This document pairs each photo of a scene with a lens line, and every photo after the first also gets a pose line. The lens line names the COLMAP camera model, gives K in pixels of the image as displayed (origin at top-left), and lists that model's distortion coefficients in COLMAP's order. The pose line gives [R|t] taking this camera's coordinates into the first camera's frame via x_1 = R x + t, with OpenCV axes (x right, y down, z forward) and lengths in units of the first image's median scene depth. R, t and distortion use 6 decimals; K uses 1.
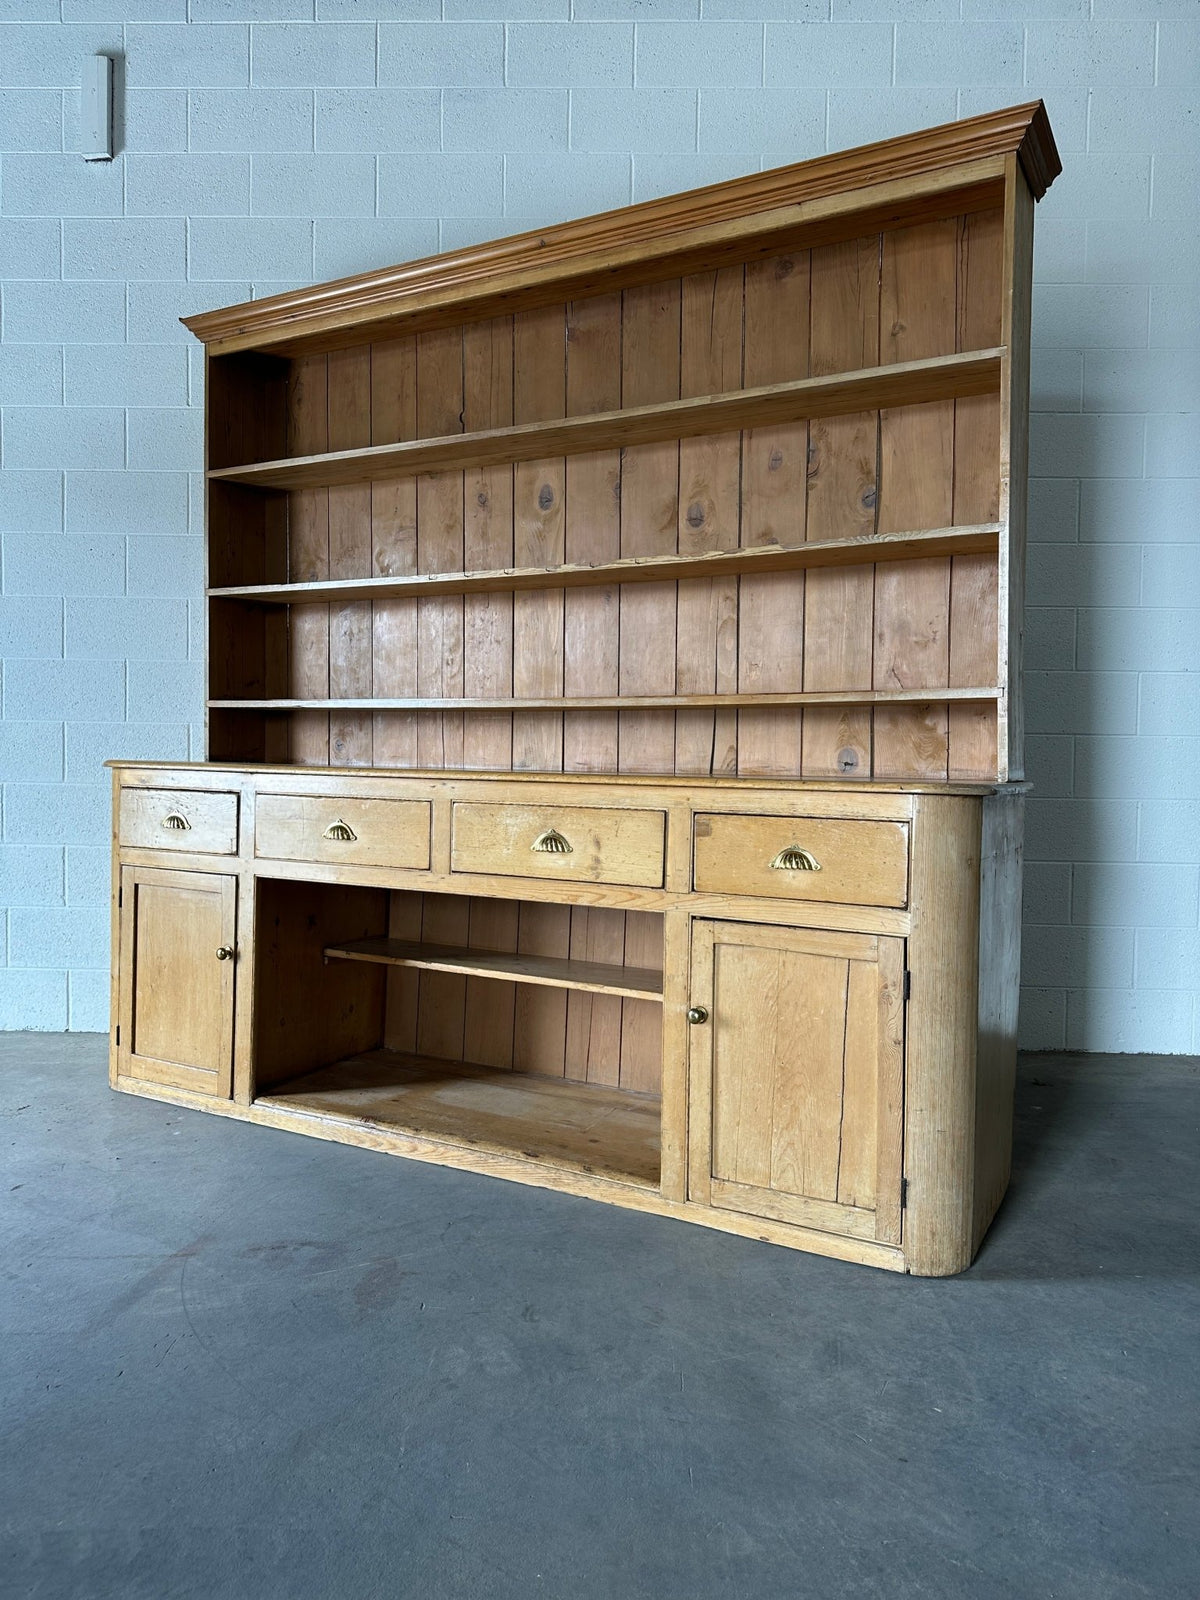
lens RADIAL K [[1115.5, 0, 596.1], [0, 1115.5, 799.7], [0, 0, 1]] dist [0.124436, -0.256190]
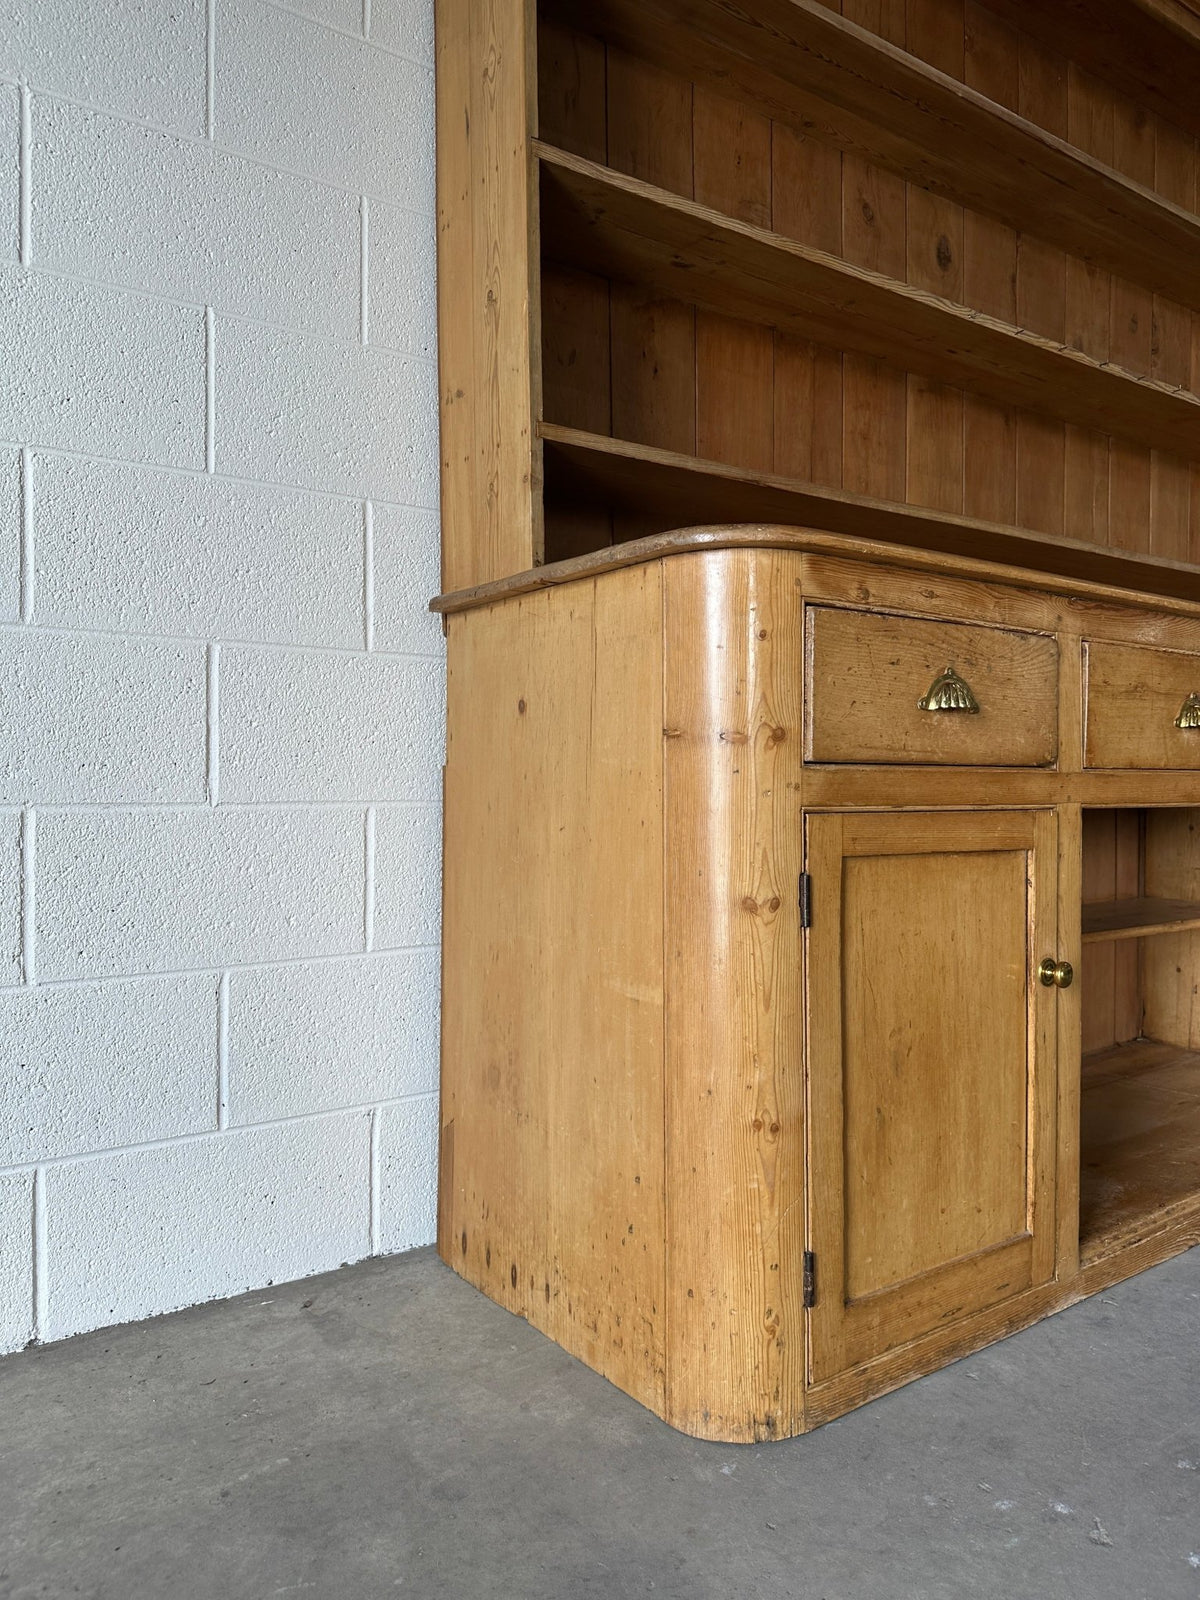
lens RADIAL K [[1140.6, 0, 608.2], [0, 1140.6, 777.9], [0, 0, 1]] dist [0.101907, -0.183103]
pose [[0.418816, -0.023642, 0.907763, -0.846732], [0.032658, 0.999406, 0.010961, 0.042584], [-0.907484, 0.025055, 0.419340, 0.967155]]
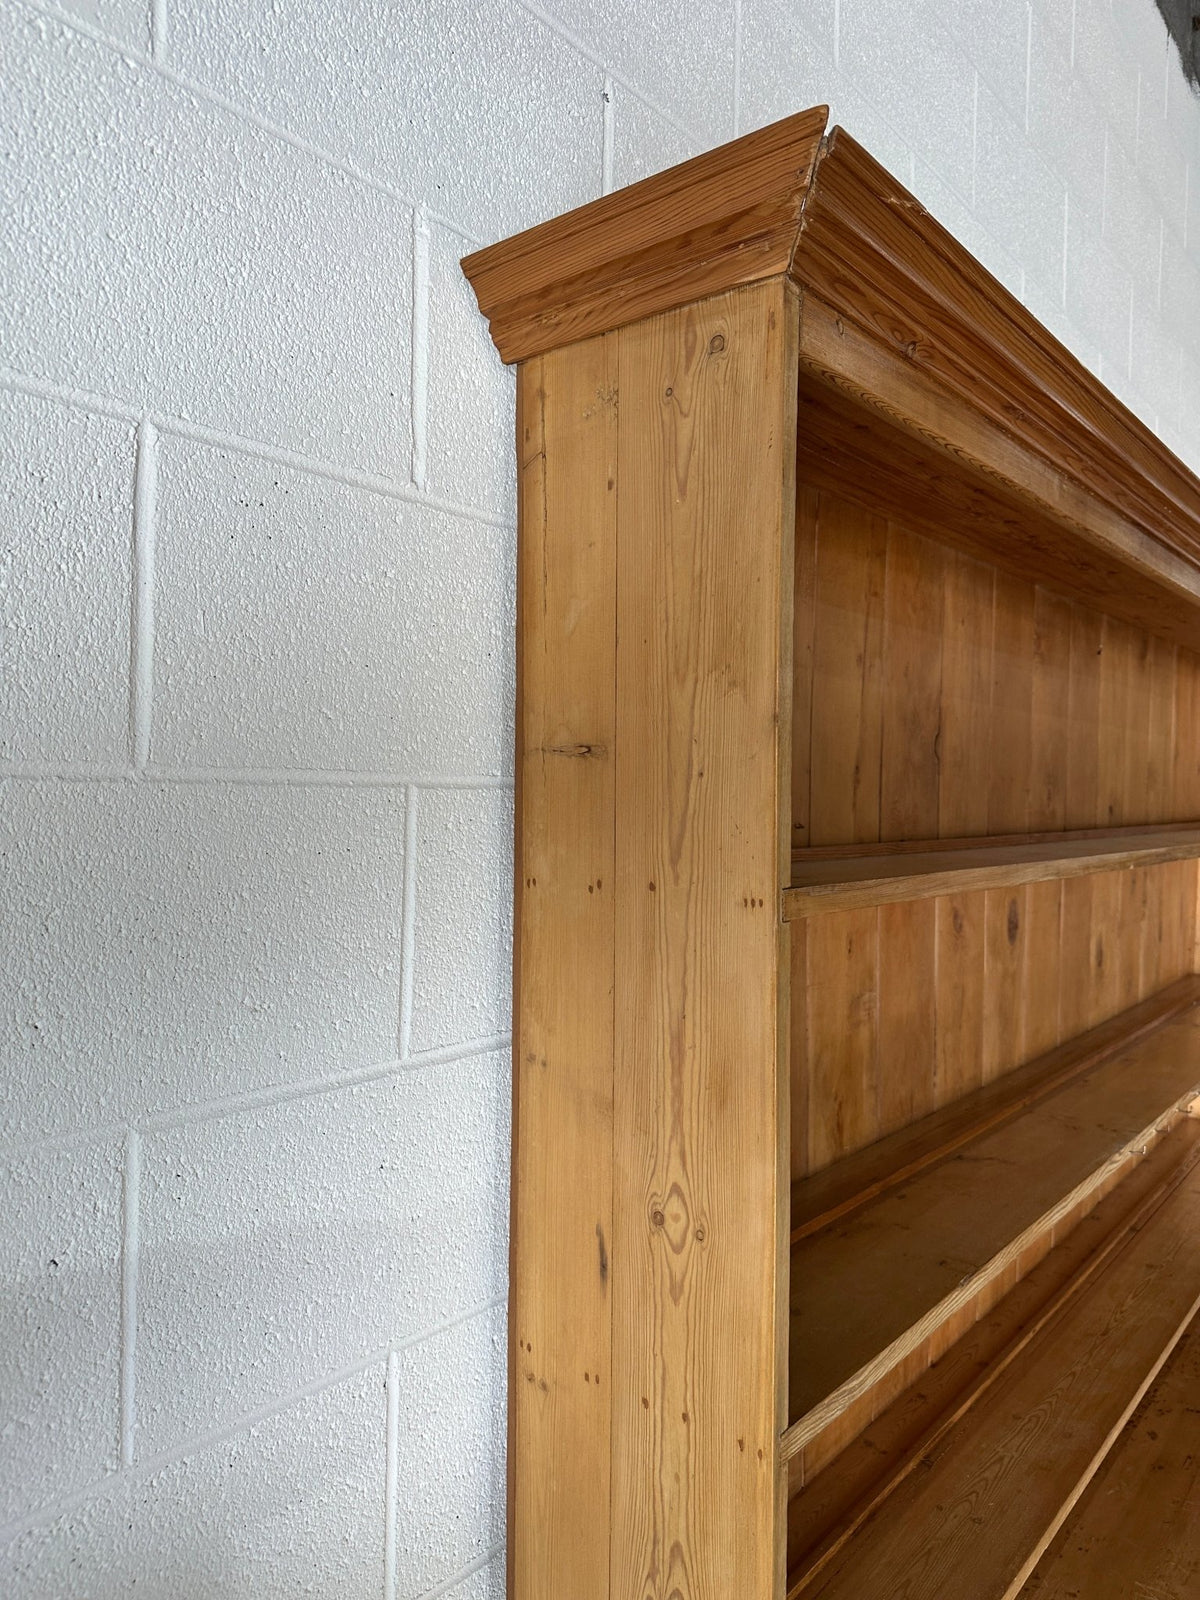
lens RADIAL K [[1131.9, 0, 604.4], [0, 1131.9, 795.8], [0, 0, 1]] dist [0.042143, -0.060906]
pose [[0.169014, -0.024493, 0.985309, -0.669043], [0.014505, 0.999645, 0.022361, -0.372328], [-0.985507, 0.010513, 0.169309, 1.187279]]
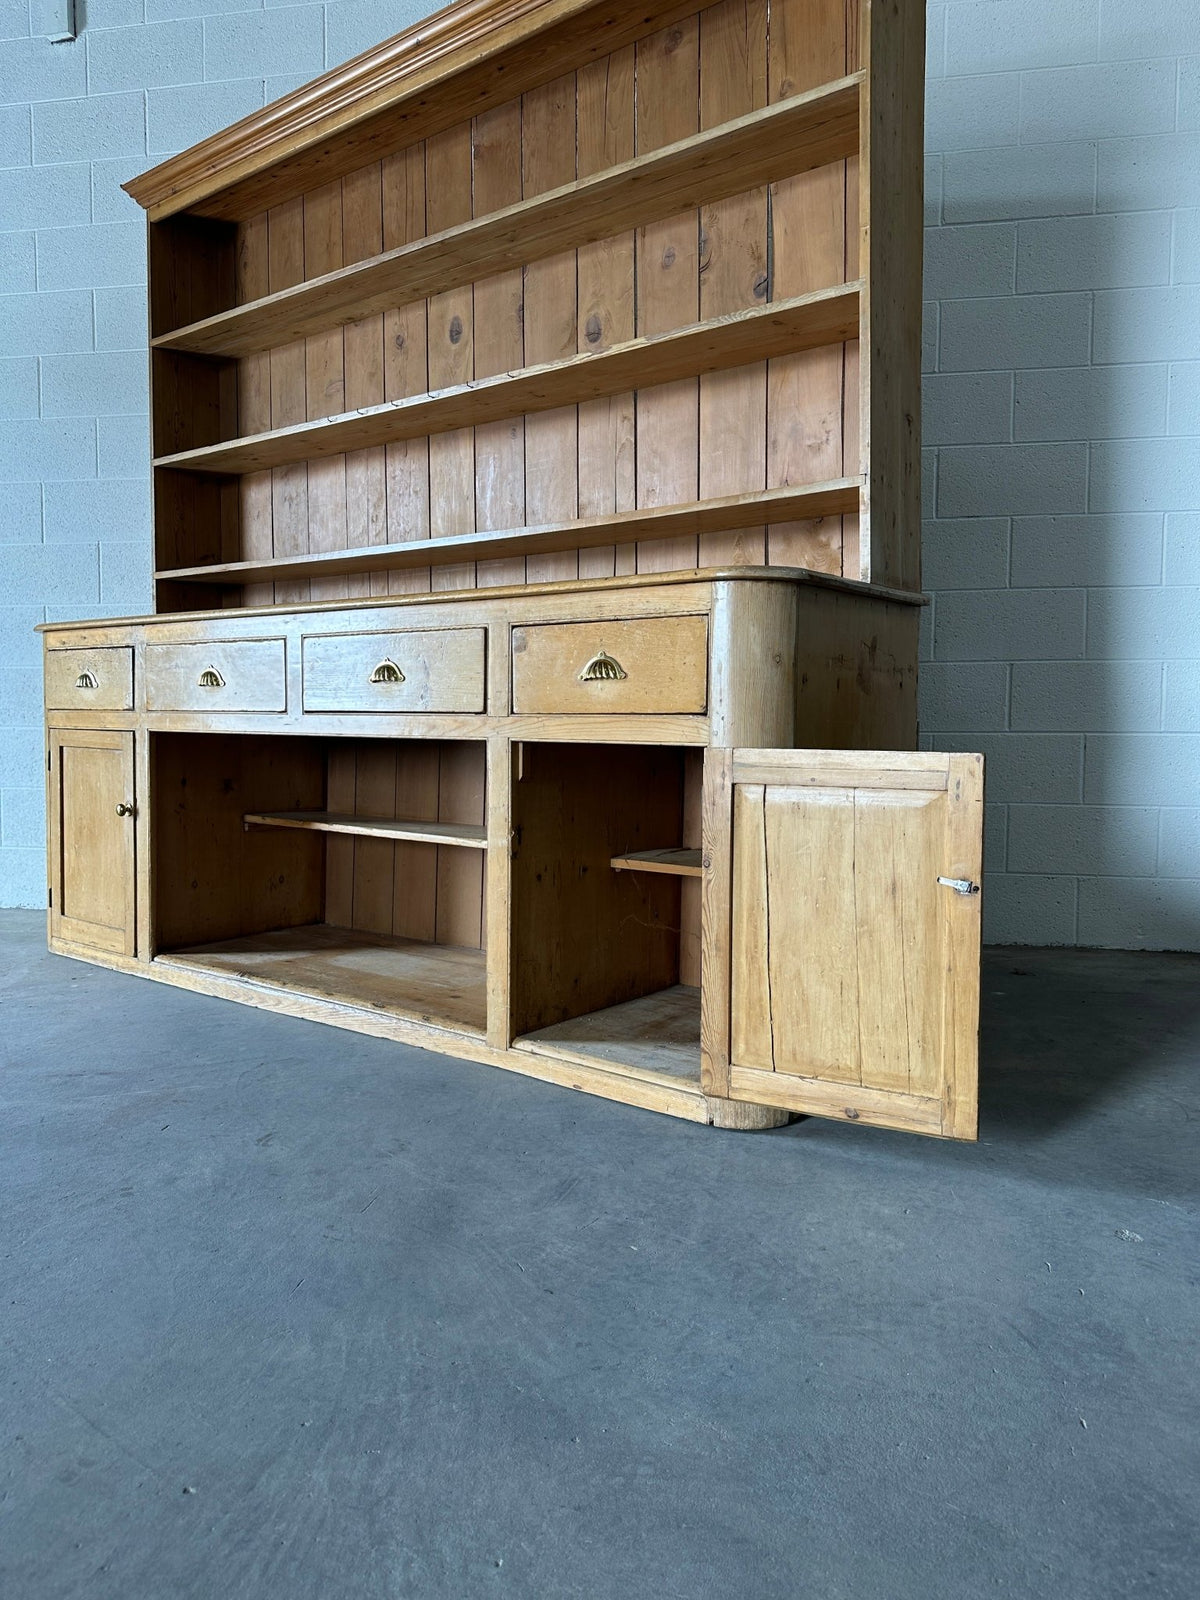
lens RADIAL K [[1121.0, 0, 599.8], [0, 1121.0, 794.7], [0, 0, 1]] dist [0.082263, -0.135713]
pose [[0.987659, -0.000925, -0.156617, 0.237456], [0.005527, 0.999566, 0.028950, 0.096417], [0.156522, -0.029459, 0.987235, 0.086084]]
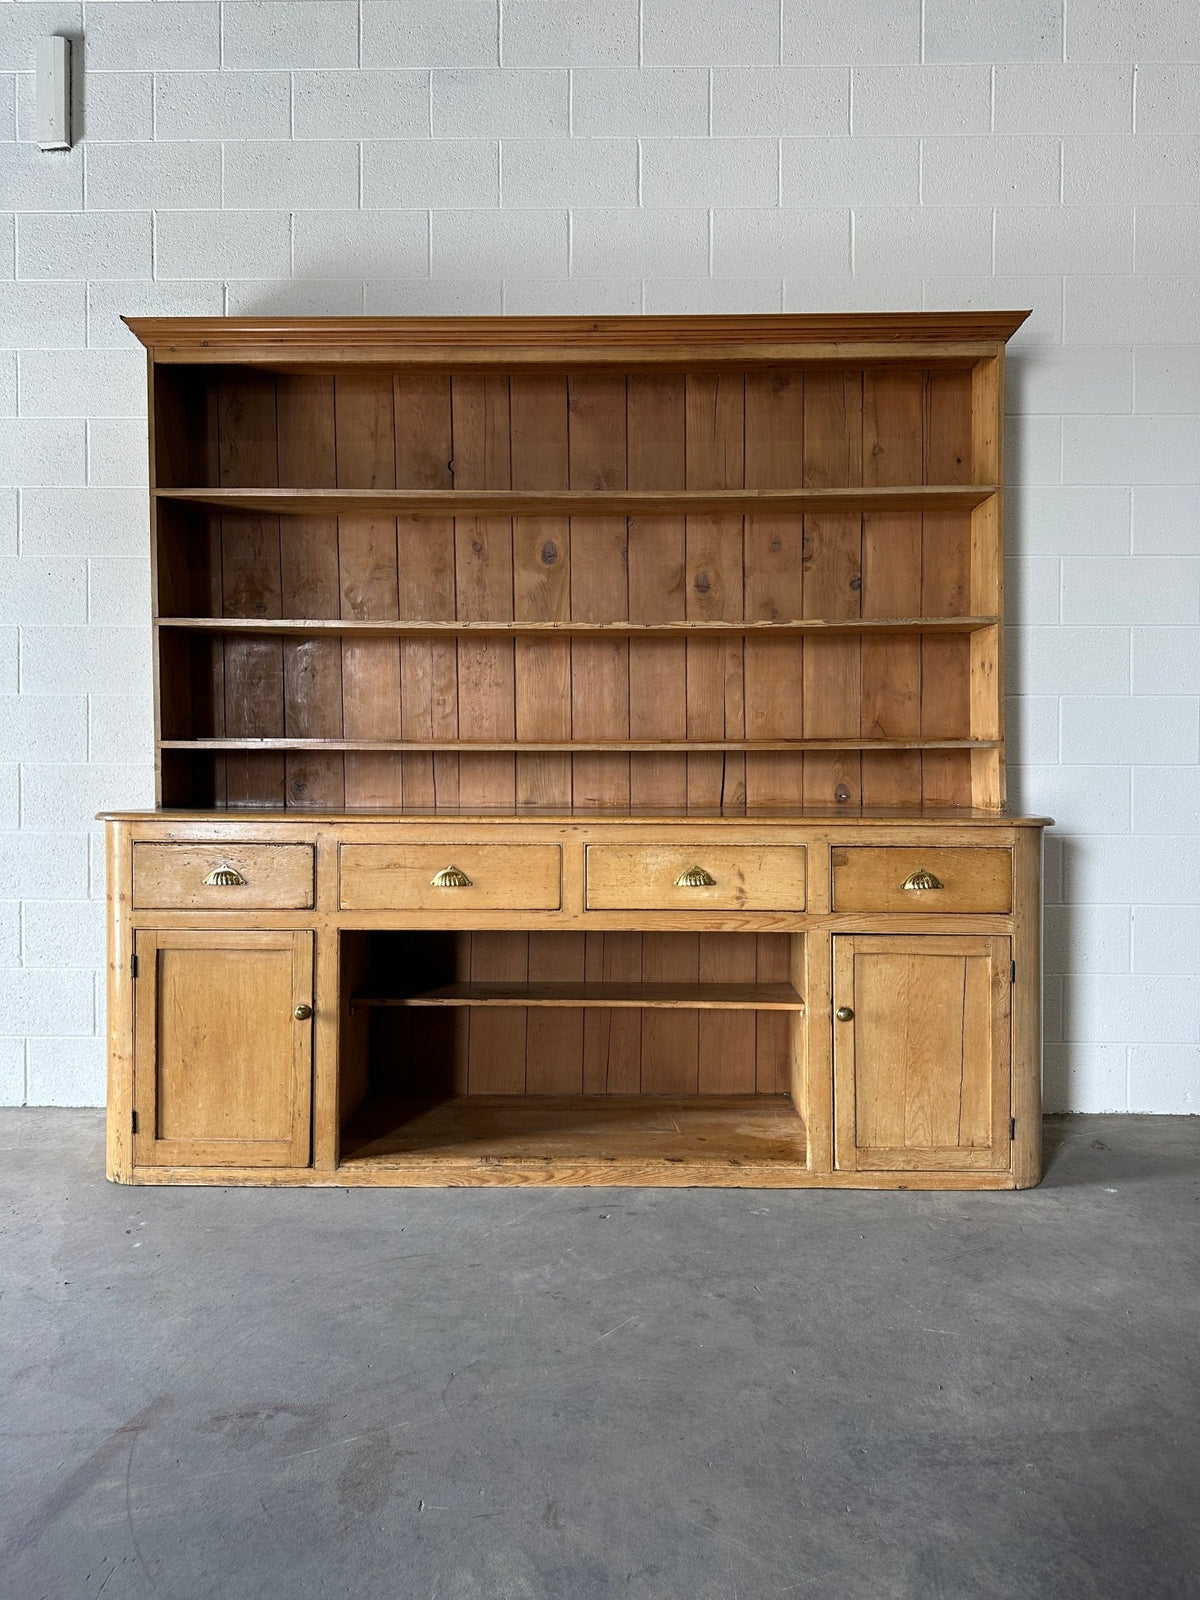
lens RADIAL K [[1129.7, 0, 595.5], [0, 1129.7, 781.8], [0, 0, 1]] dist [0.132505, -0.245028]
pose [[0.882725, -0.023354, 0.469310, -0.559477], [0.029940, 0.999530, -0.006575, -0.045358], [-0.468936, 0.019855, 0.883009, 0.029830]]
